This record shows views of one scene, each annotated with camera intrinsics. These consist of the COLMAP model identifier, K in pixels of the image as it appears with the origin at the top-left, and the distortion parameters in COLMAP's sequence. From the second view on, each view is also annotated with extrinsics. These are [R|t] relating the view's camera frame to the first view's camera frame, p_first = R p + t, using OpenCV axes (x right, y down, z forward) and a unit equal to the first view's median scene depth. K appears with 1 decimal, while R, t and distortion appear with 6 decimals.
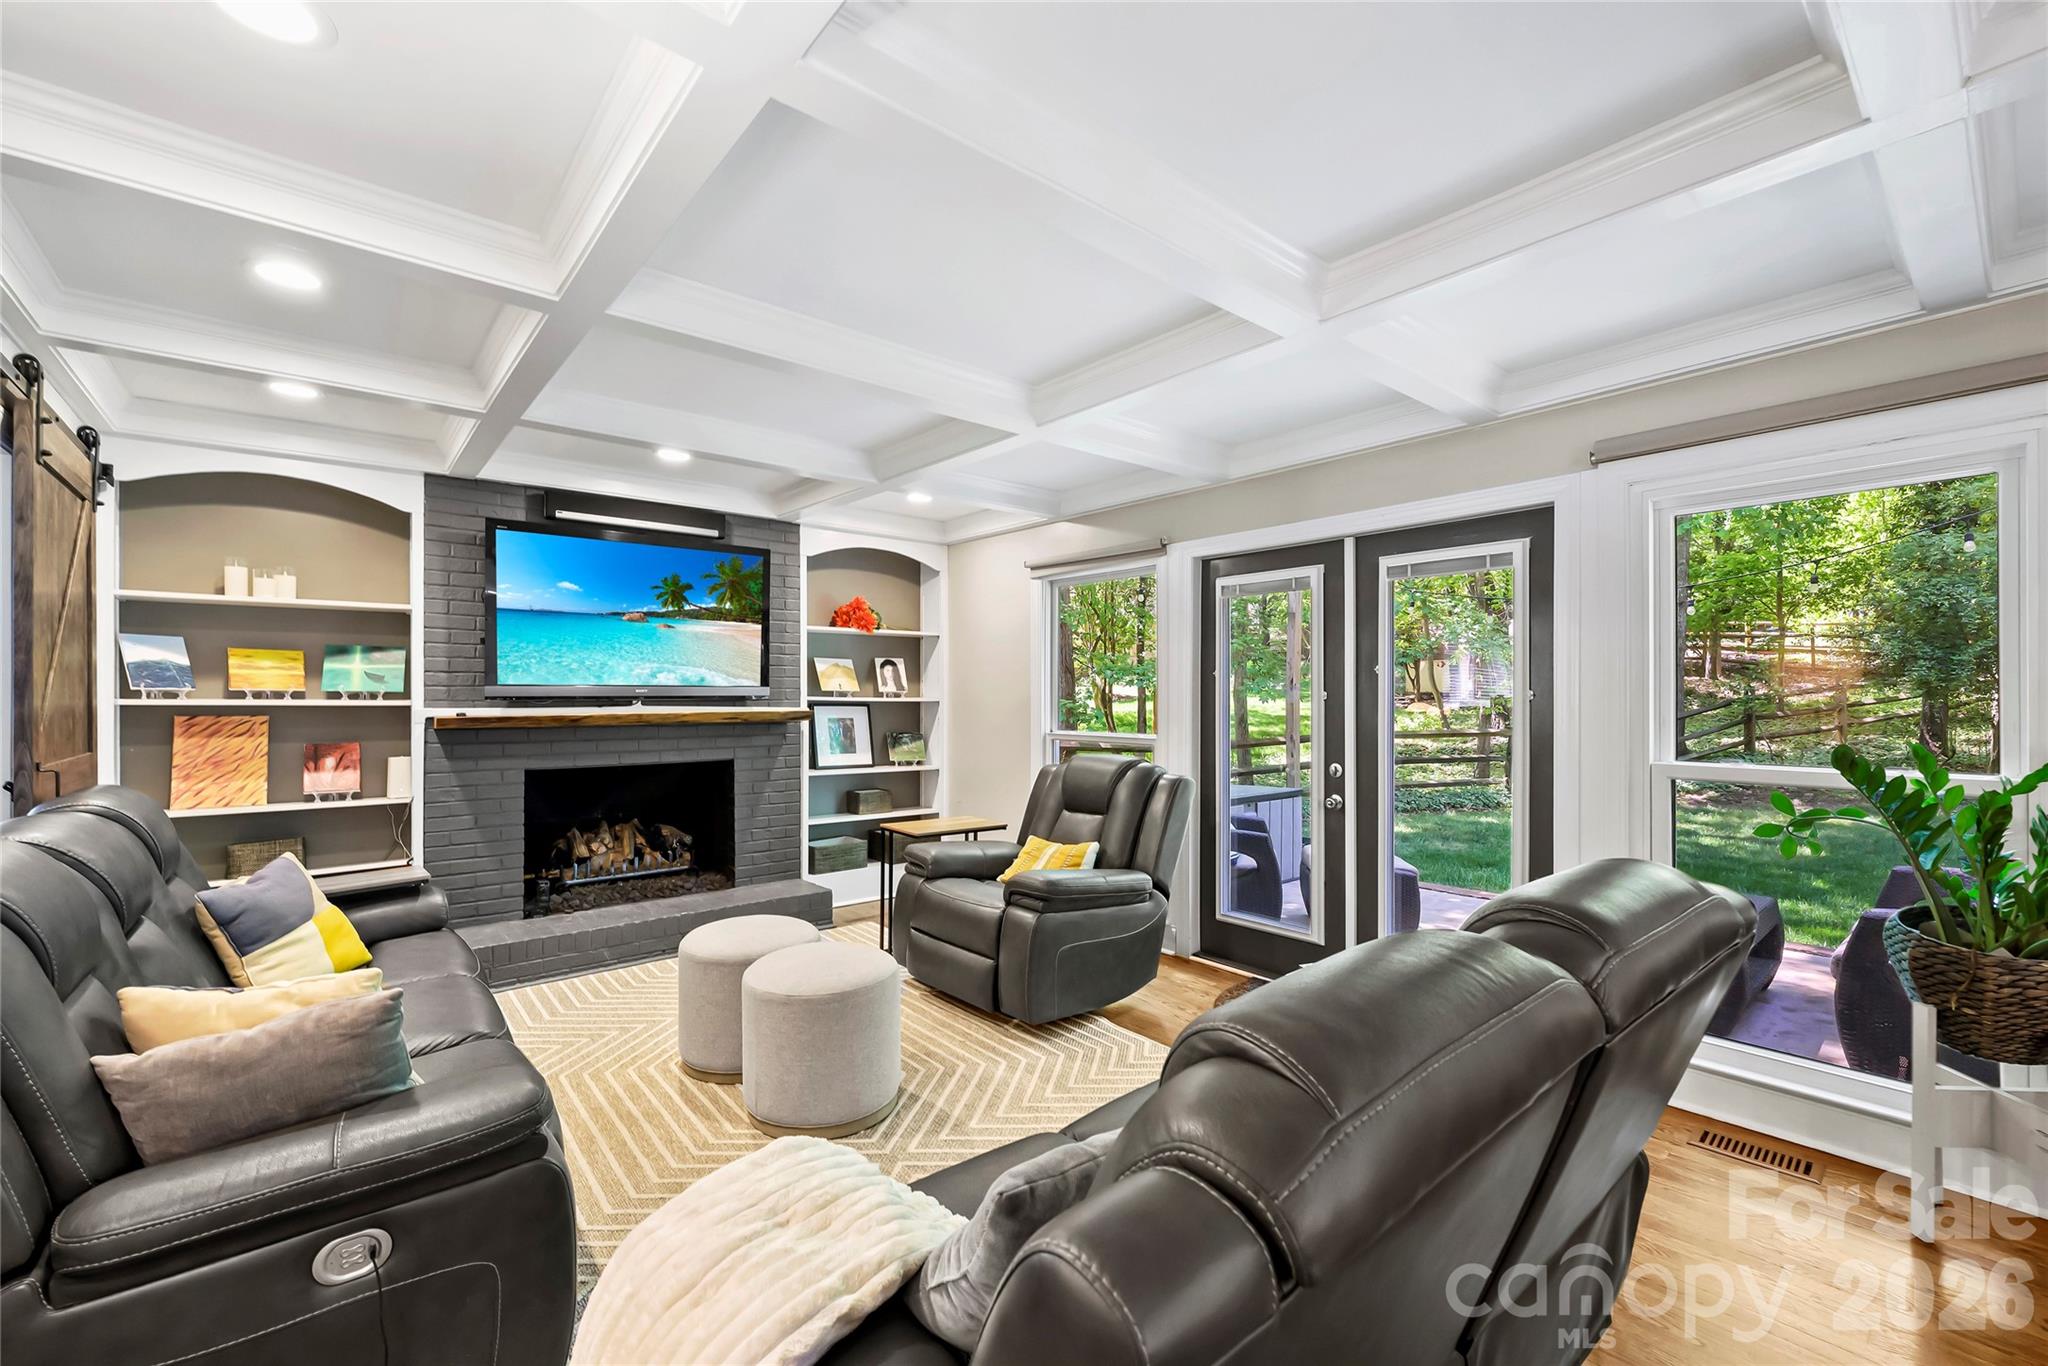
lens RADIAL K [[840.4, 0, 1005.3], [0, 840.4, 690.7], [0, 0, 1]] dist [-0.005690, -0.000181]
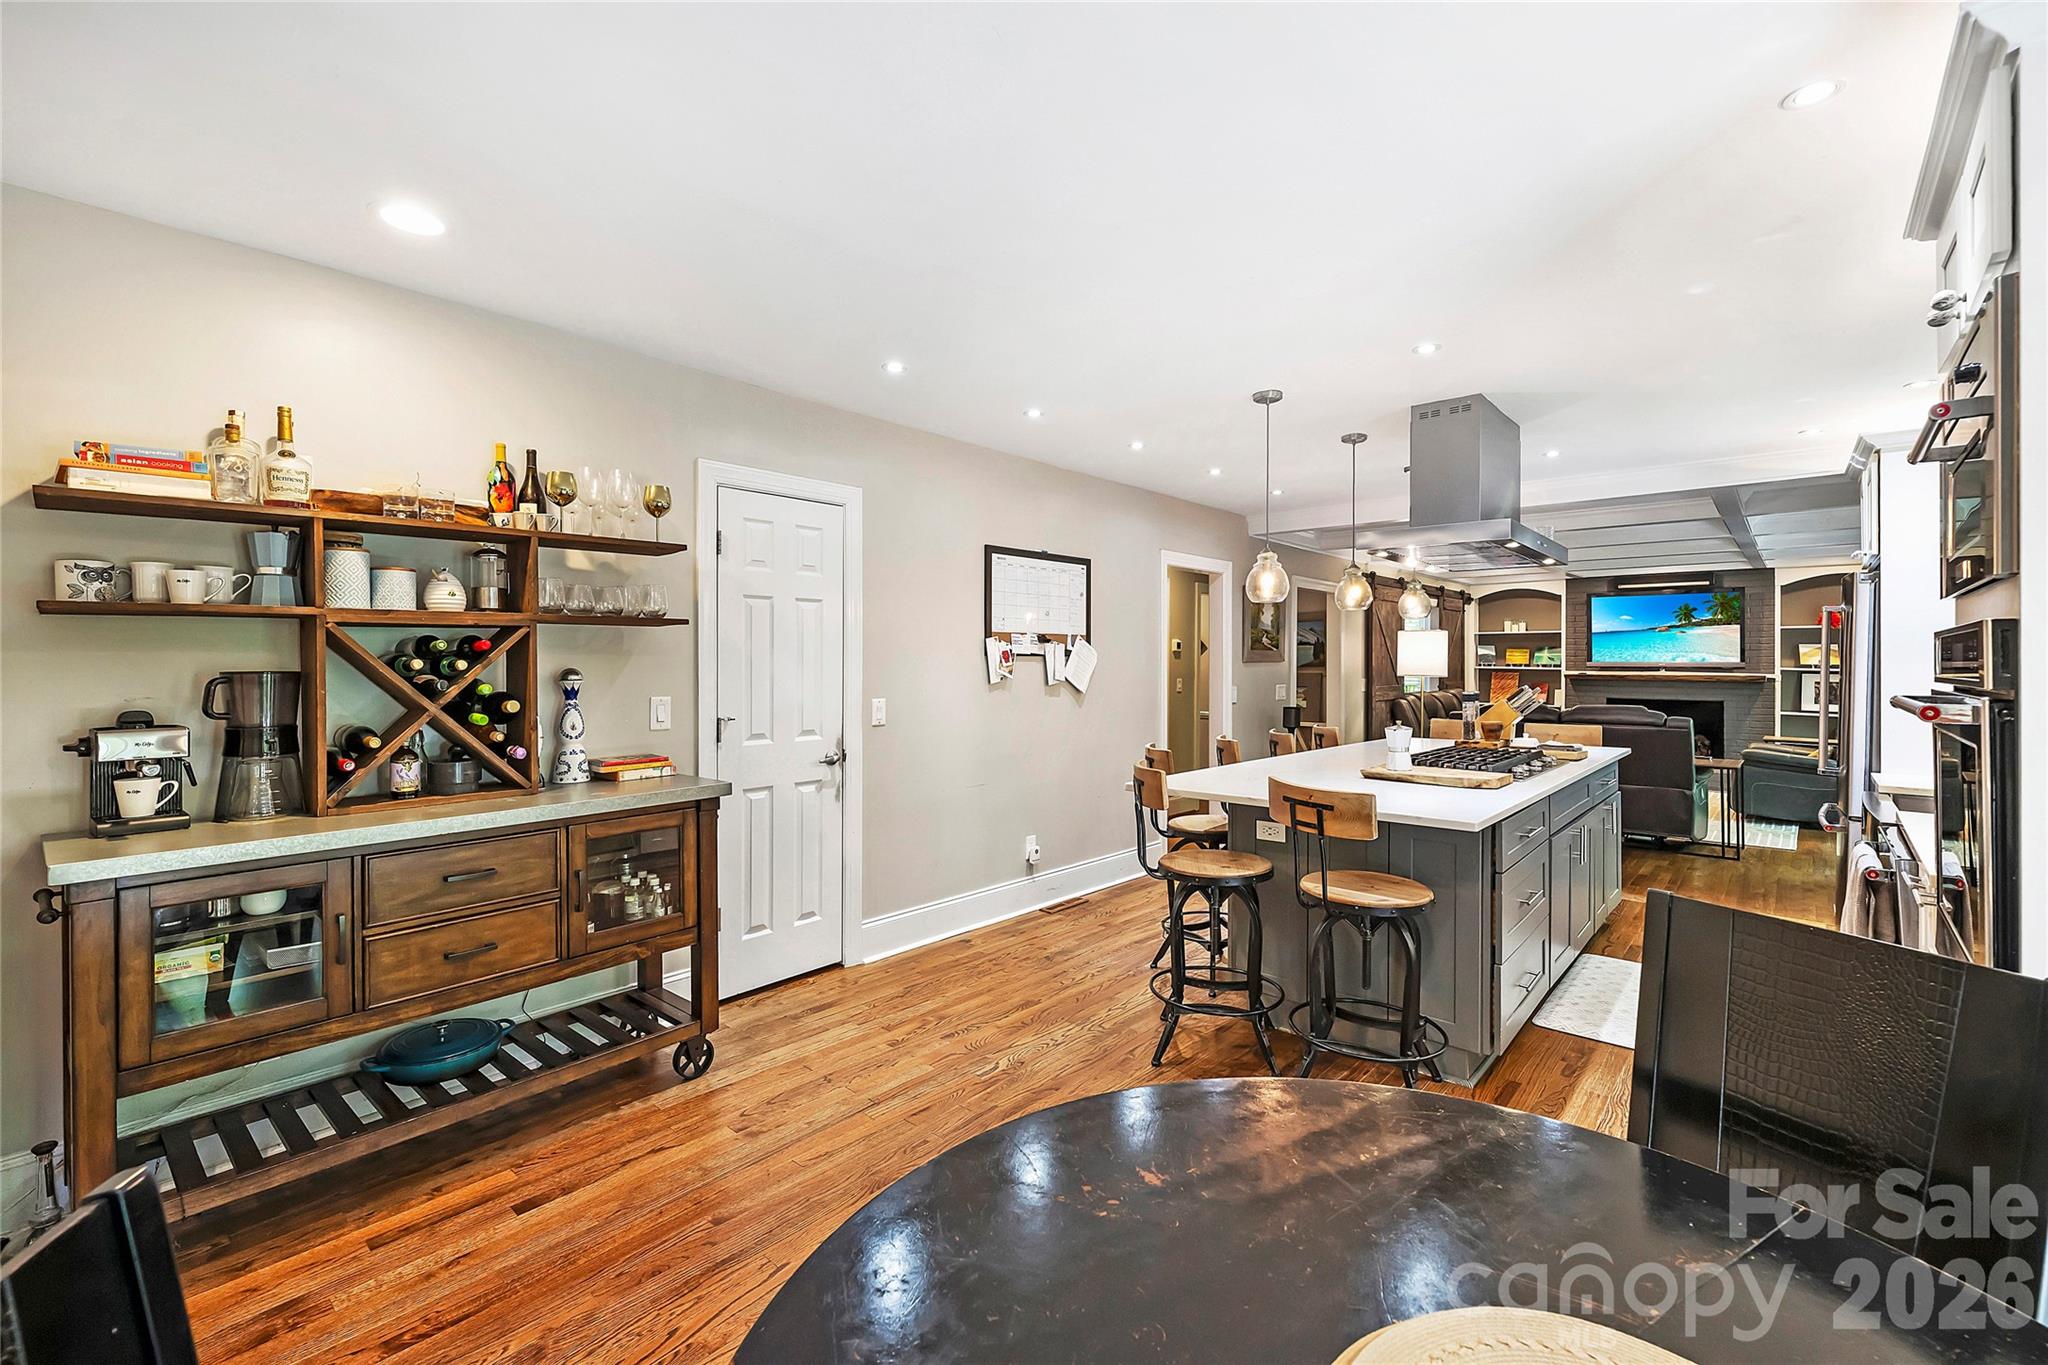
lens RADIAL K [[869.2, 0, 1014.5], [0, 869.2, 660.1], [0, 0, 1]] dist [0.001400, -0.001352]
pose [[0.133171, 0.000272, -0.991093, 1.603341], [0.001374, 0.999999, 0.000460, -0.014501], [0.991092, -0.001423, 0.133171, -0.957300]]
